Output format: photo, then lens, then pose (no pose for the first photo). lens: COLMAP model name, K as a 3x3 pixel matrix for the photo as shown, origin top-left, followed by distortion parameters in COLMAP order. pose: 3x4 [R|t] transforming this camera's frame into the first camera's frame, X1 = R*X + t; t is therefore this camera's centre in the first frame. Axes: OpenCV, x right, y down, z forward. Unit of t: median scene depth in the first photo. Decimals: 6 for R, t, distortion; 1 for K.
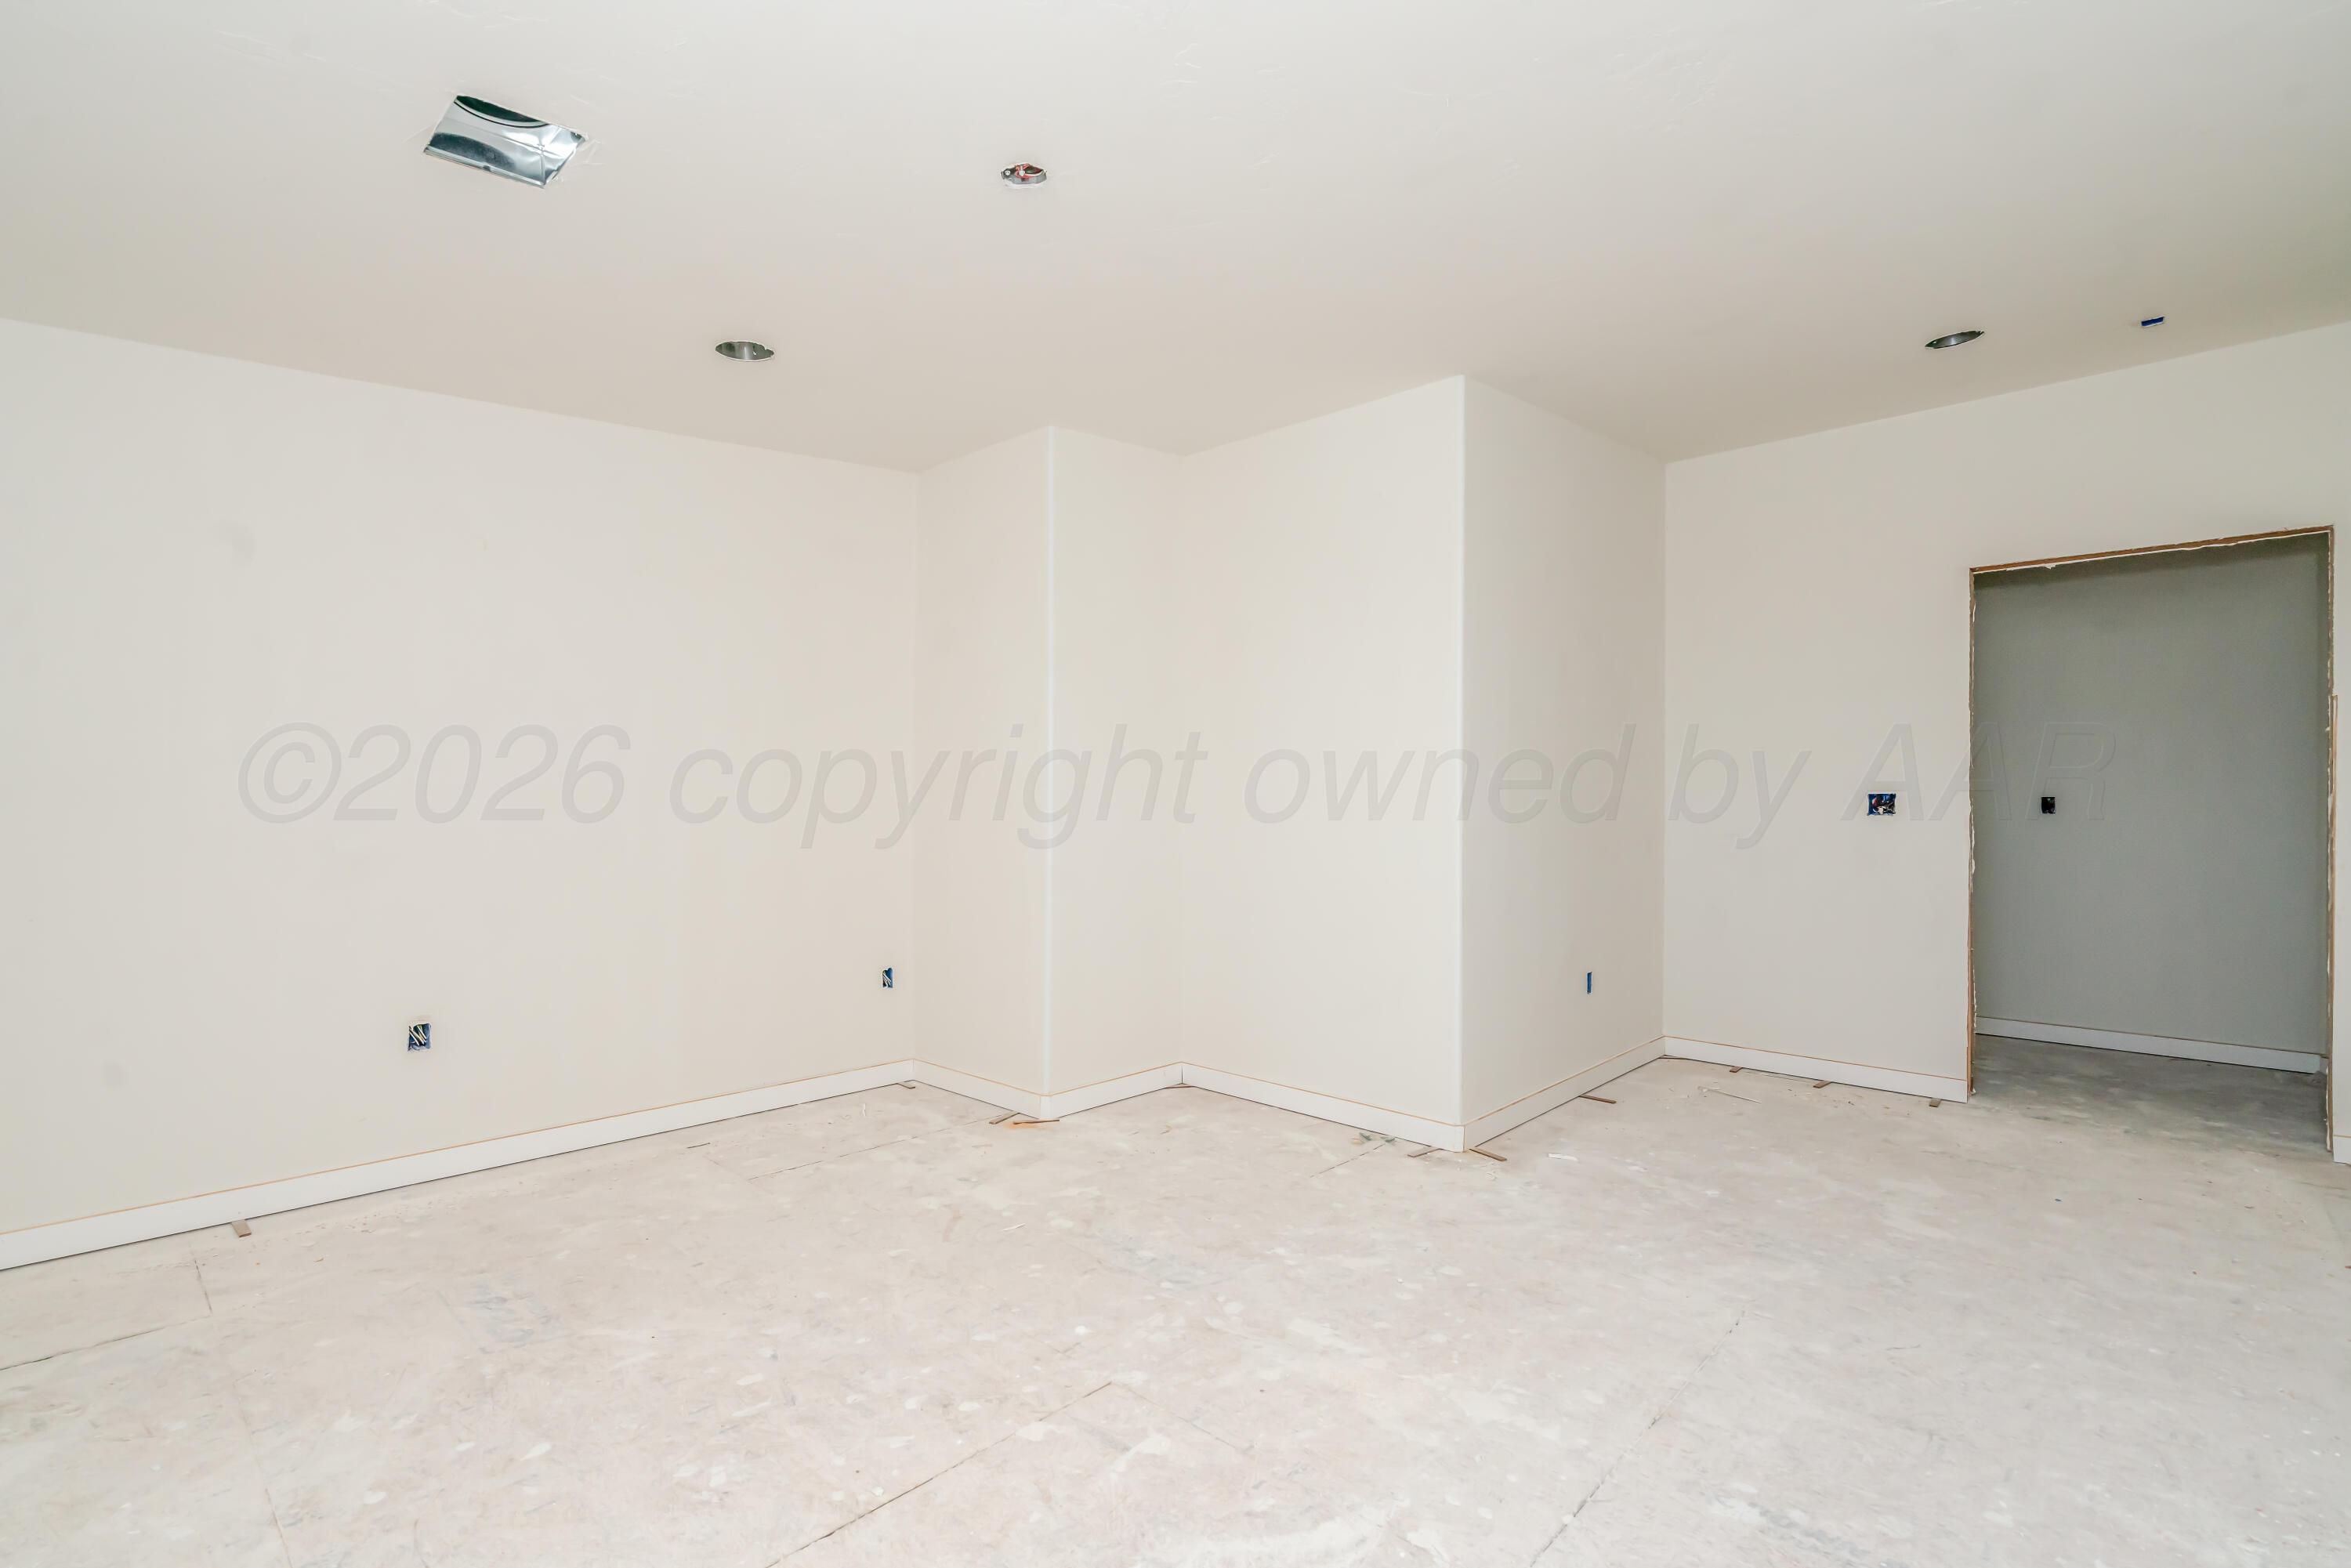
lens RADIAL K [[1099.5, 0, 1163.9], [0, 1099.5, 791.3], [0, 0, 1]] dist [-0.000135, 0.001384]
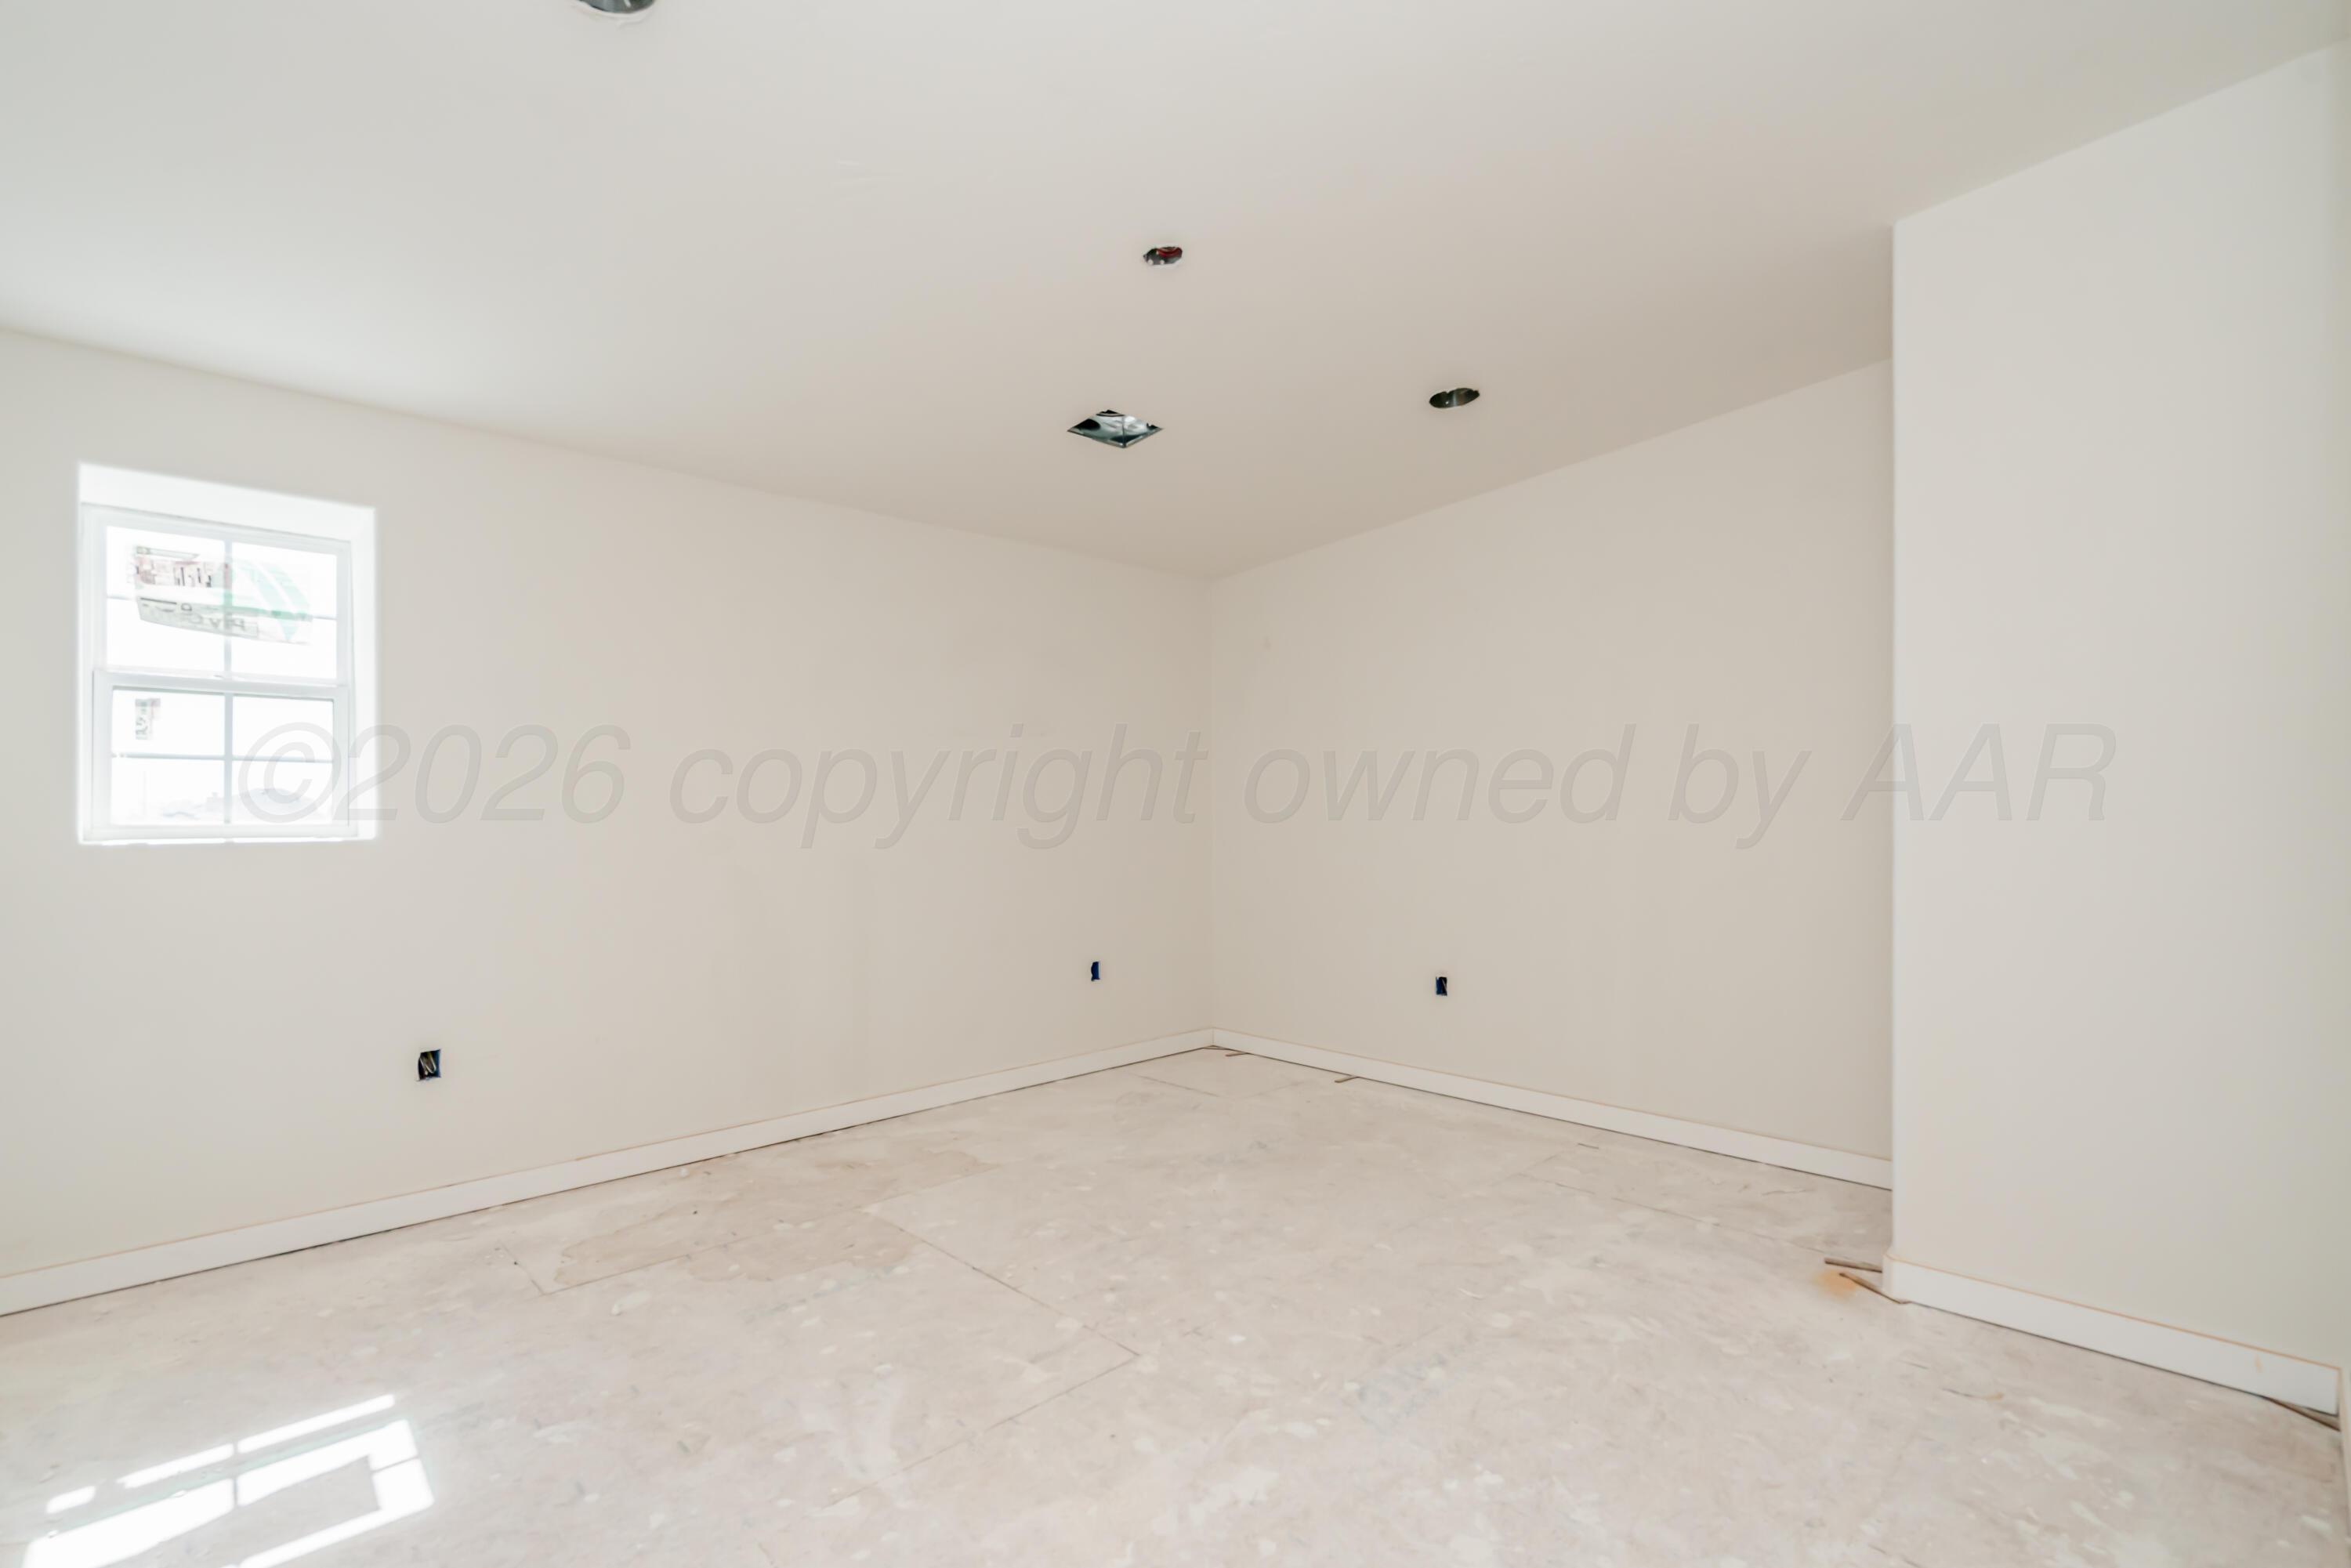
lens RADIAL K [[1099.5, 0, 1163.9], [0, 1099.5, 791.3], [0, 0, 1]] dist [-0.000135, 0.001384]
pose [[-0.073460, -0.027948, -0.996906, 0.754040], [0.019019, 0.999386, -0.029419, 0.017901], [0.997117, -0.021121, -0.072884, 0.818006]]
